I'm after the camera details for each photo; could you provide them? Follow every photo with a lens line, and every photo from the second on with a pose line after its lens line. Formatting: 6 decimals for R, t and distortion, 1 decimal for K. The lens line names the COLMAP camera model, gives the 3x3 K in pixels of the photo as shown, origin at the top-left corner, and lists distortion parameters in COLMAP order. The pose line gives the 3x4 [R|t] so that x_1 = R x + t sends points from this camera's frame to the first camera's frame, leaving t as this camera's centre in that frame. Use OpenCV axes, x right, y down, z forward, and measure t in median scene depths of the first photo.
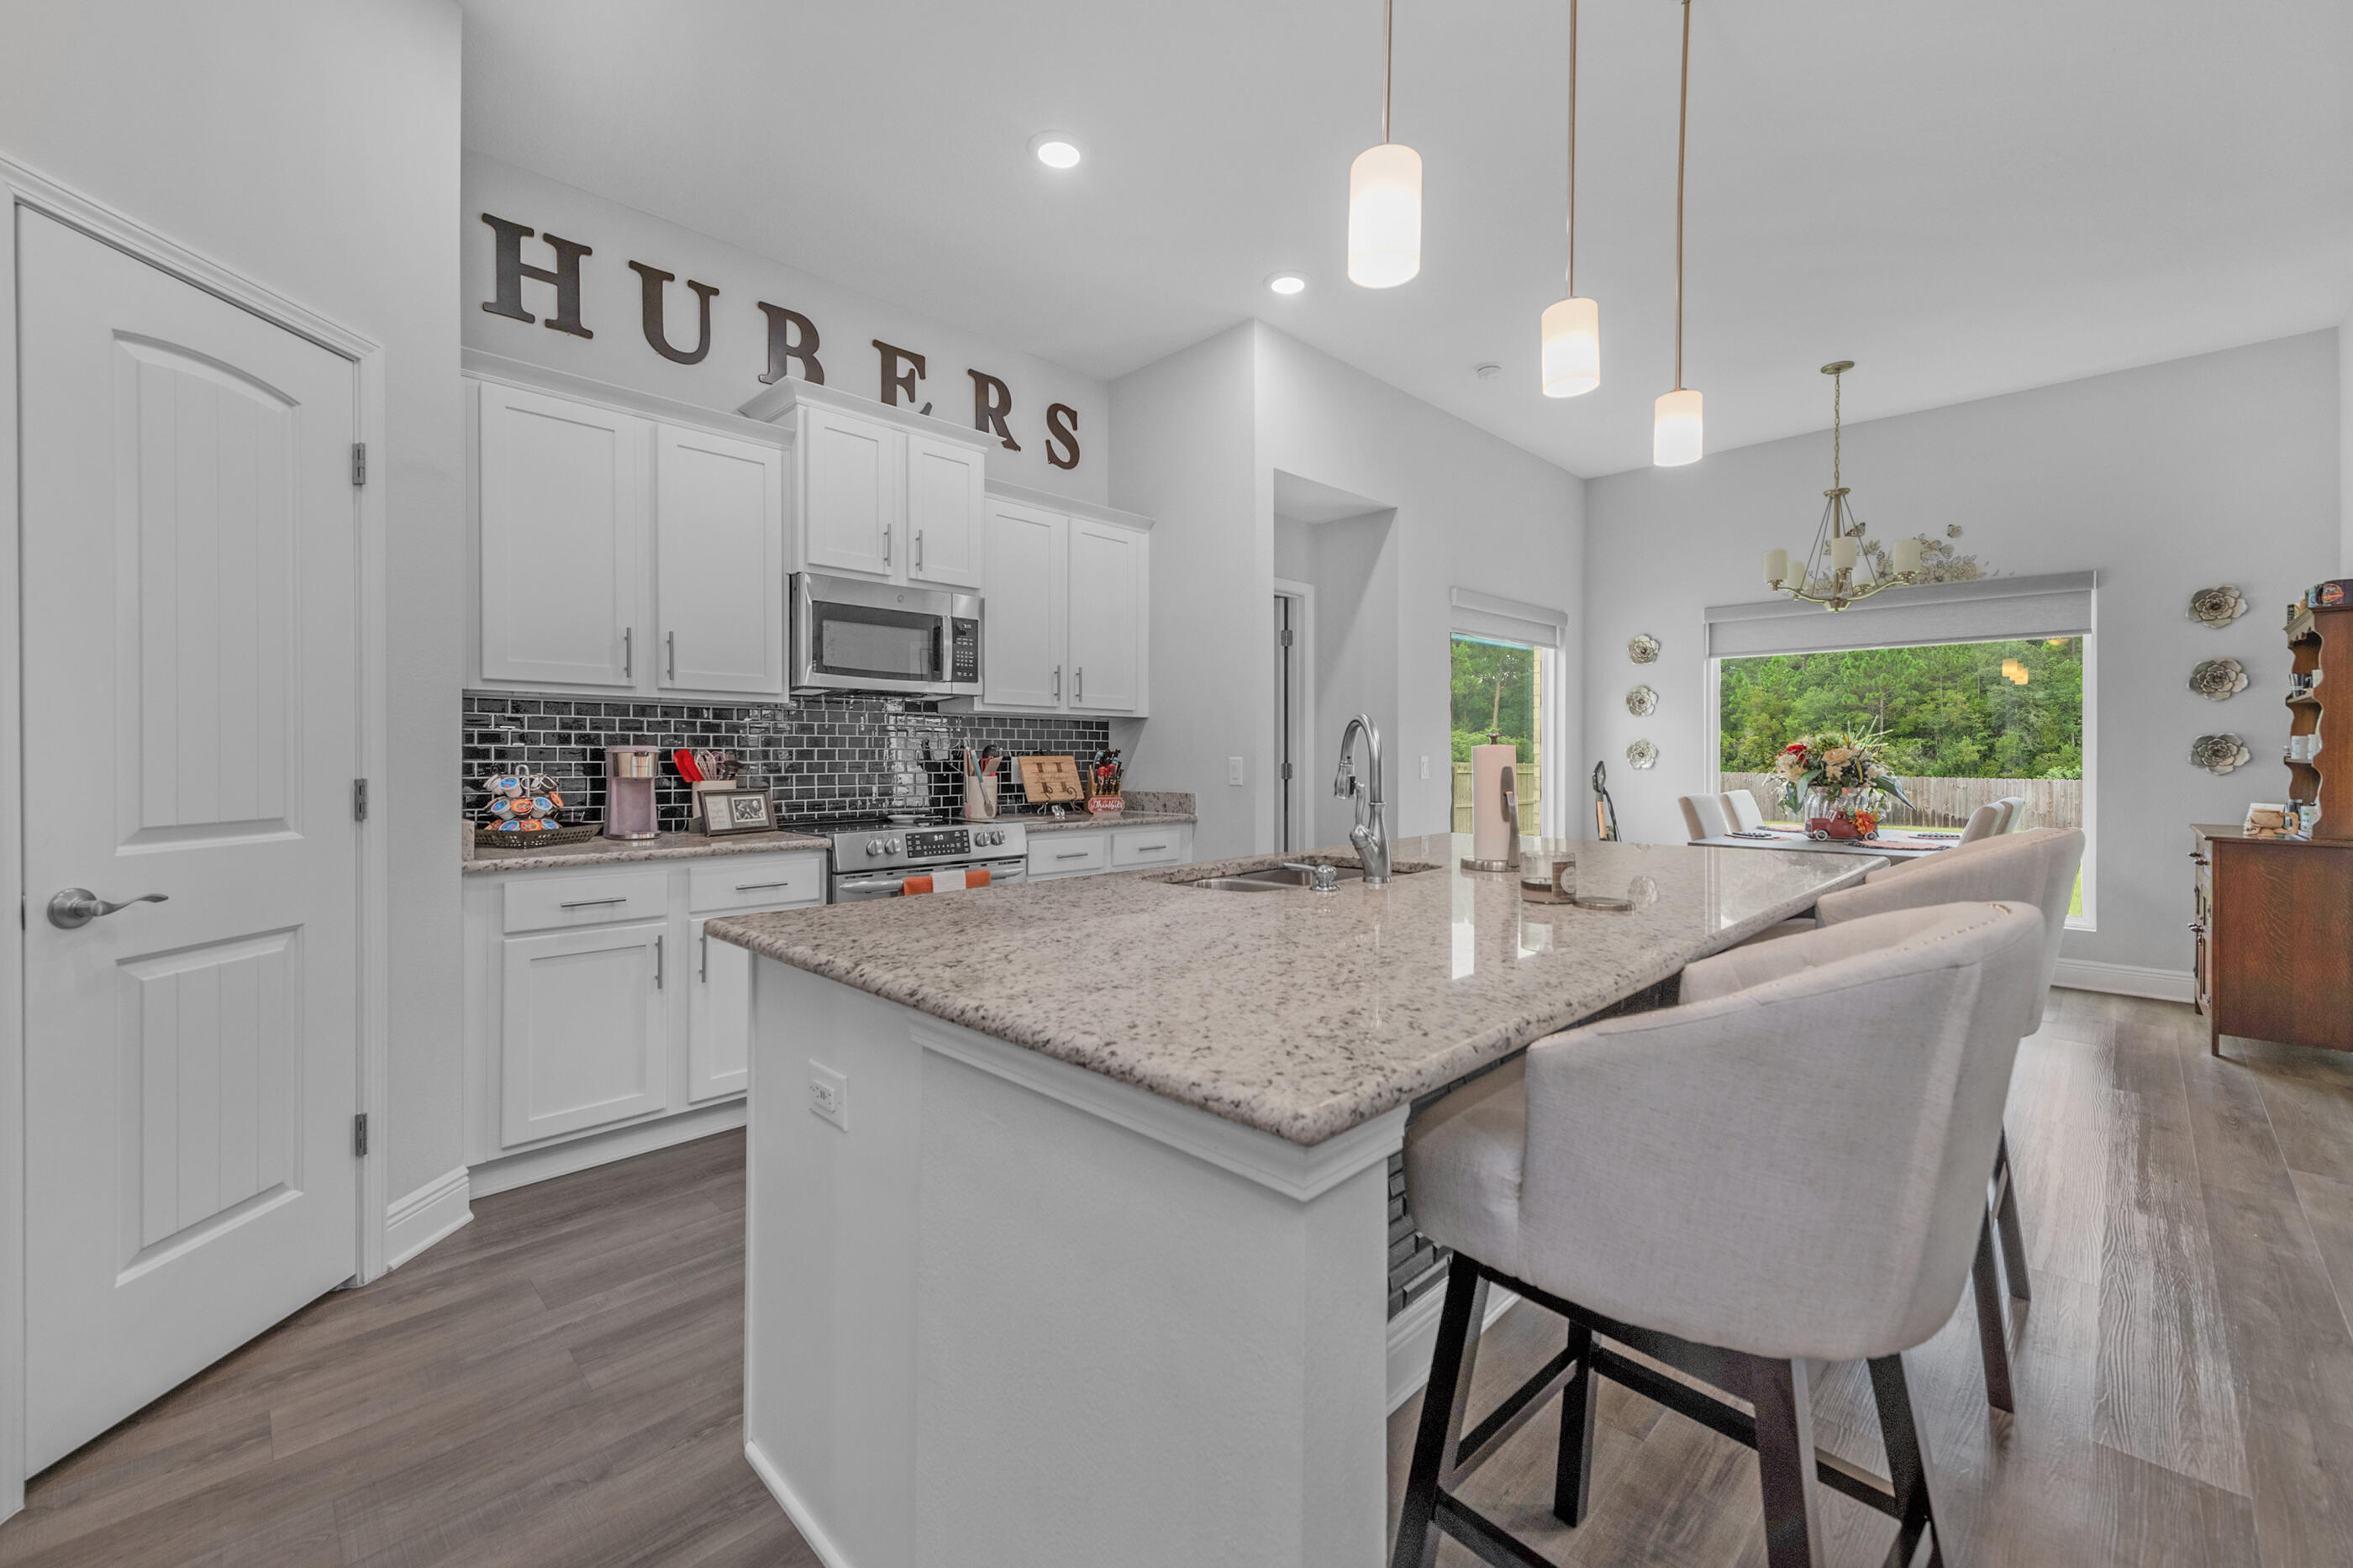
lens RADIAL K [[952.5, 0, 1206.4], [0, 952.5, 757.5], [0, 0, 1]] dist [0.018523, -0.006514]
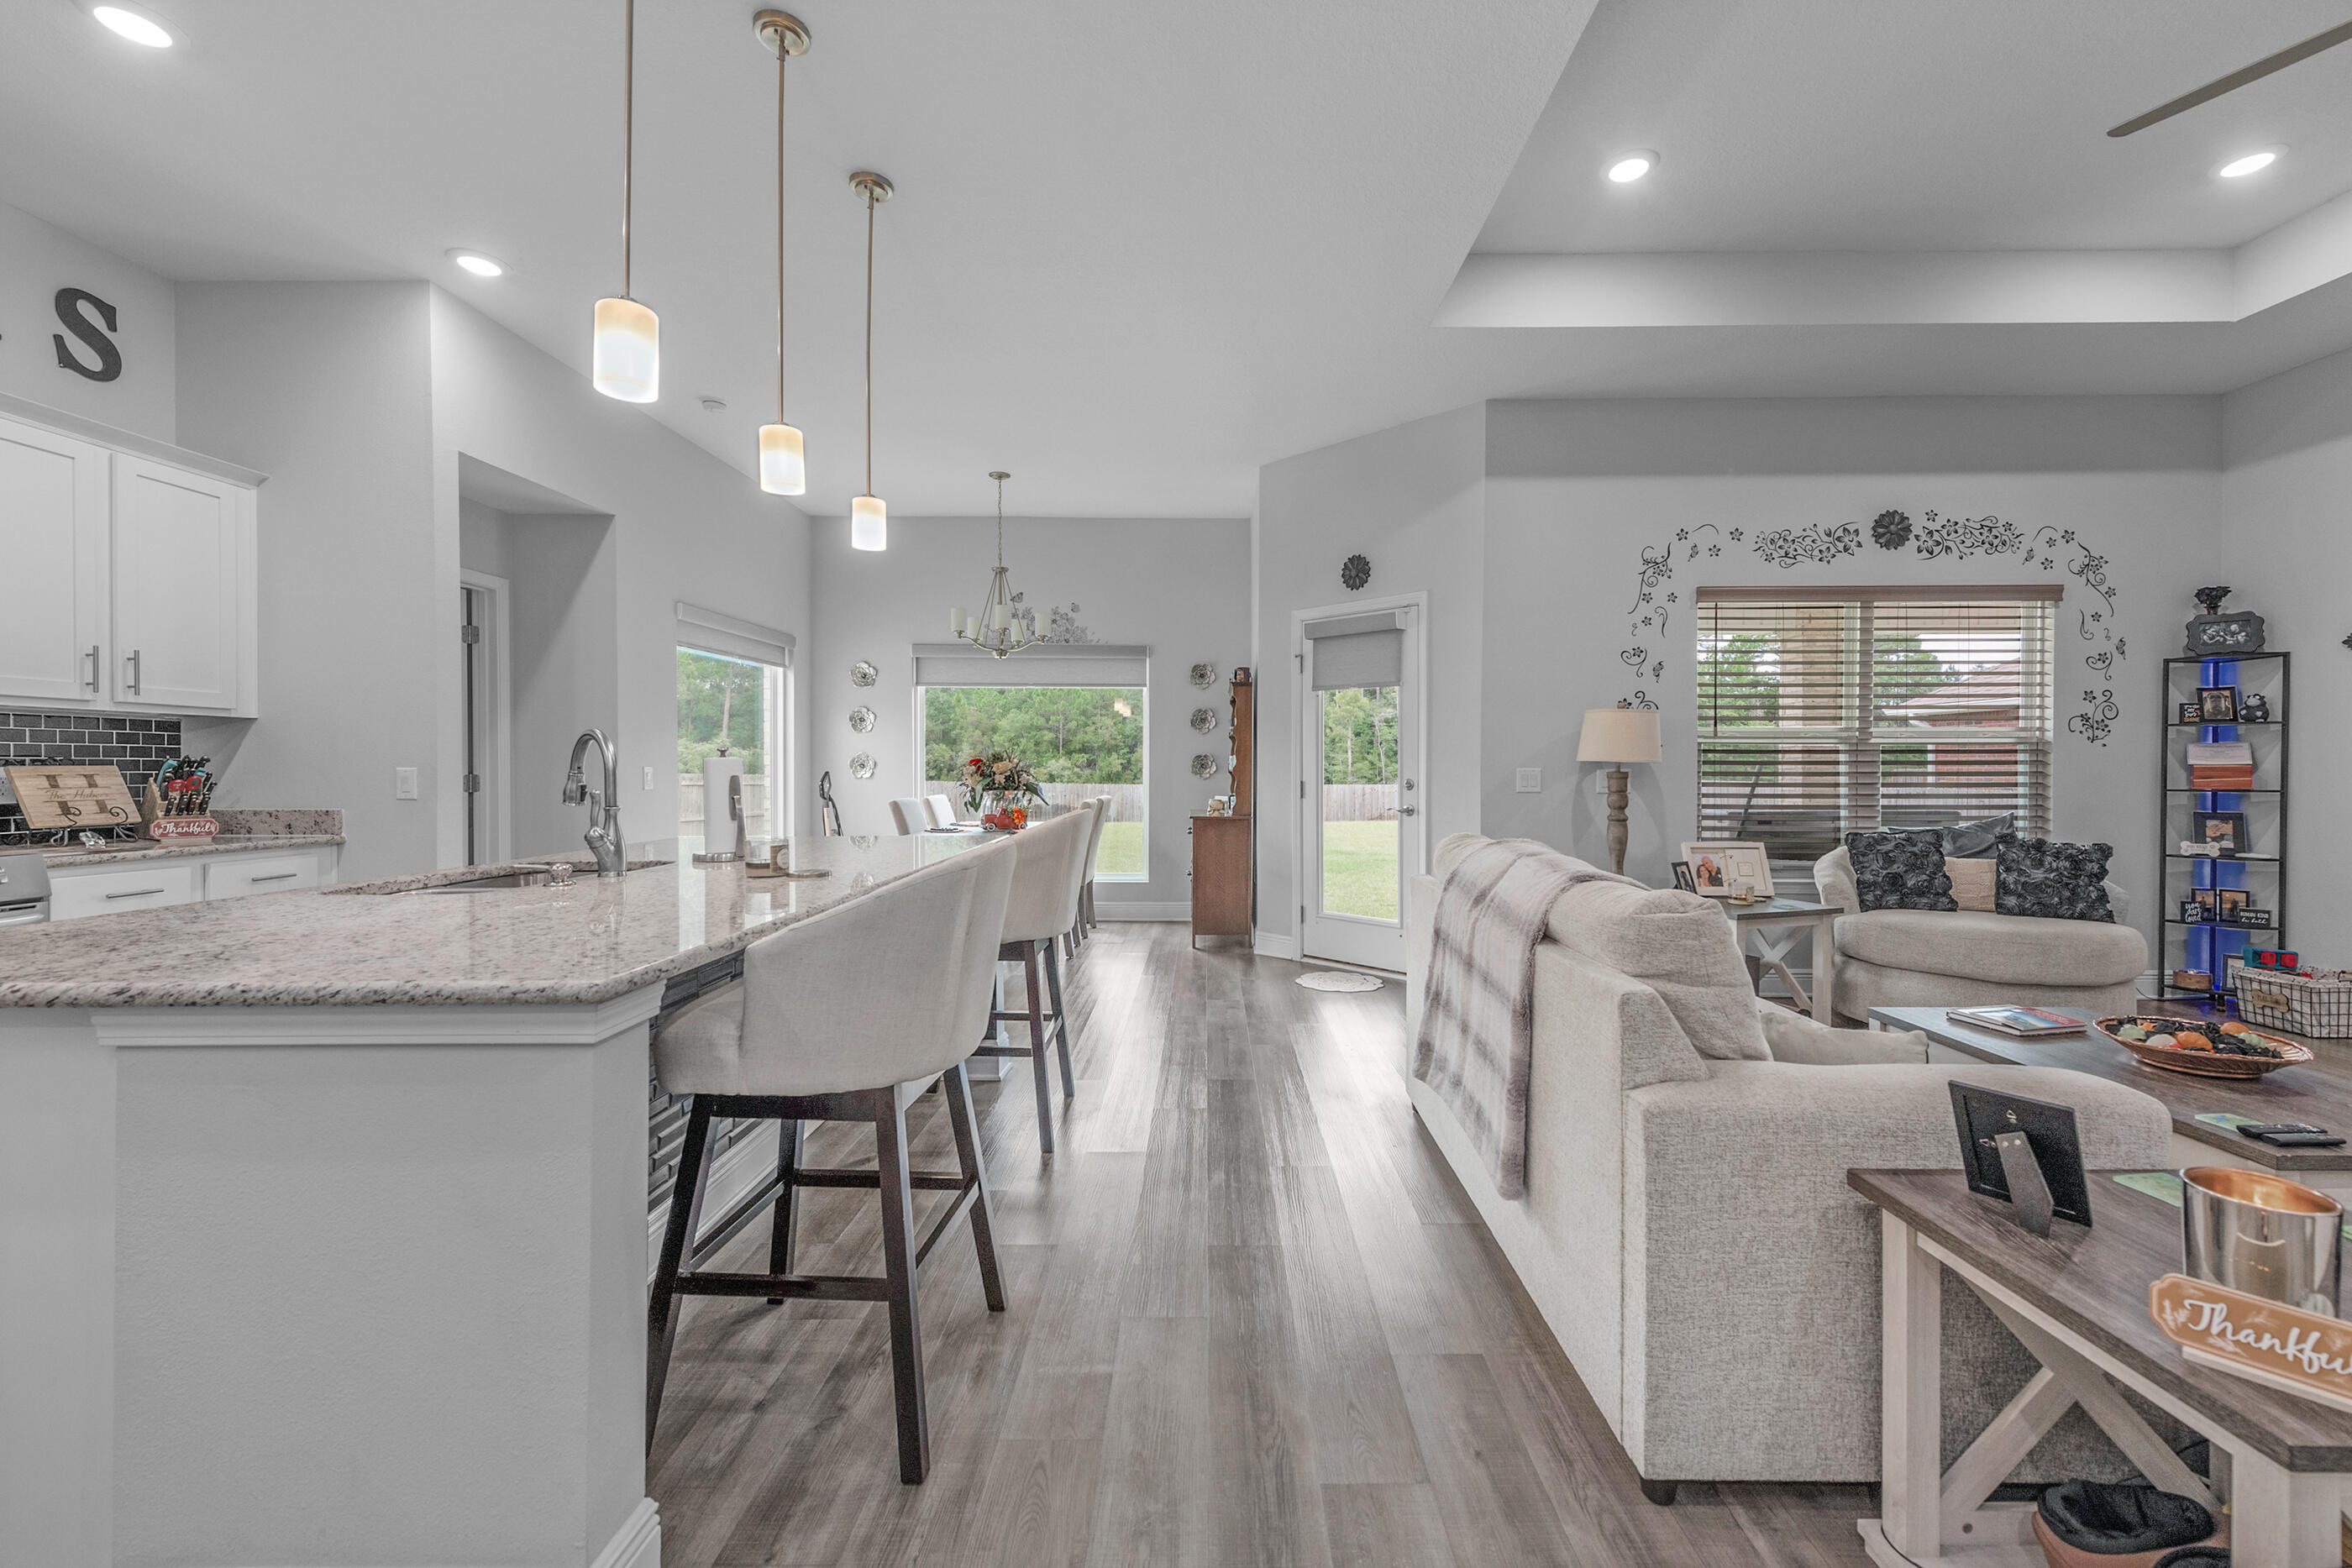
lens RADIAL K [[936.3, 0, 1219.6], [0, 936.3, 778.5], [0, 0, 1]] dist [0.015388, -0.005251]
pose [[0.712182, -0.007343, 0.701956, -0.045550], [-0.000210, 0.999943, 0.010674, 0.000299], [-0.701994, -0.007750, 0.712140, -0.153062]]
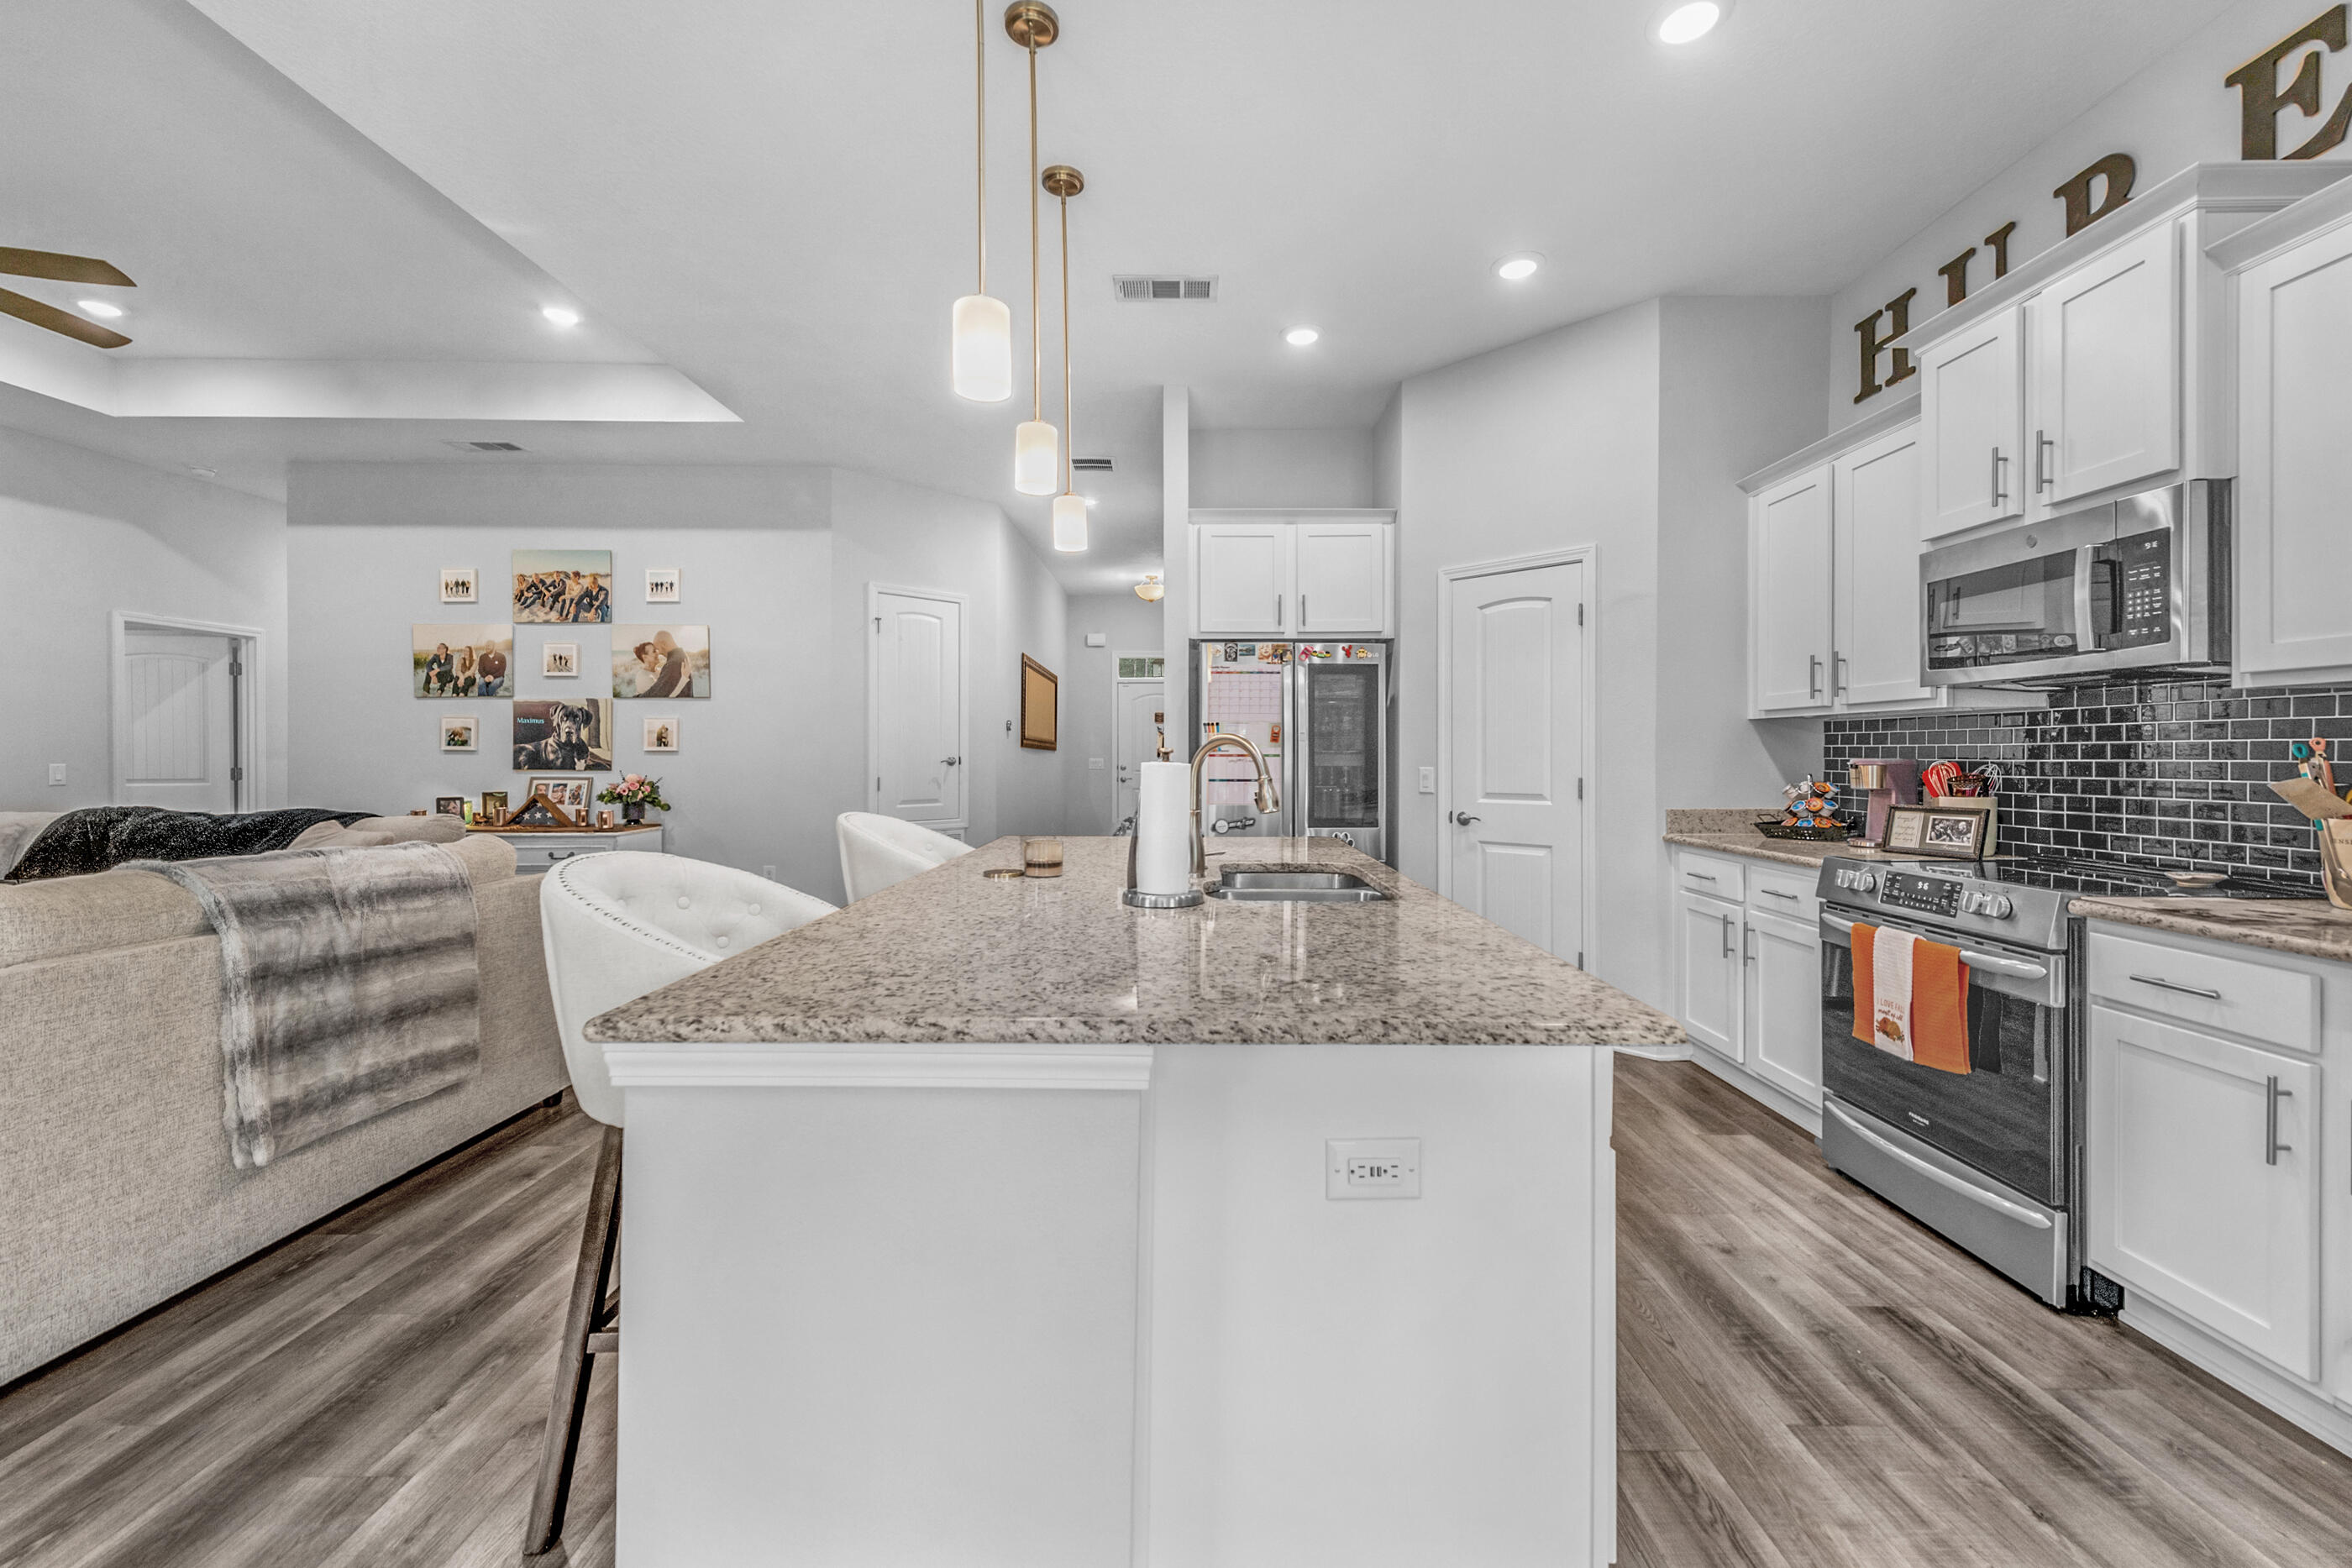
lens RADIAL K [[932.5, 0, 1201.6], [0, 932.5, 755.2], [0, 0, 1]] dist [0.019777, -0.006267]
pose [[-0.711779, -0.001445, -0.702402, 0.476340], [-0.002025, 0.999998, -0.000005, -0.010529], [0.702400, 0.001418, -0.711781, 0.880044]]
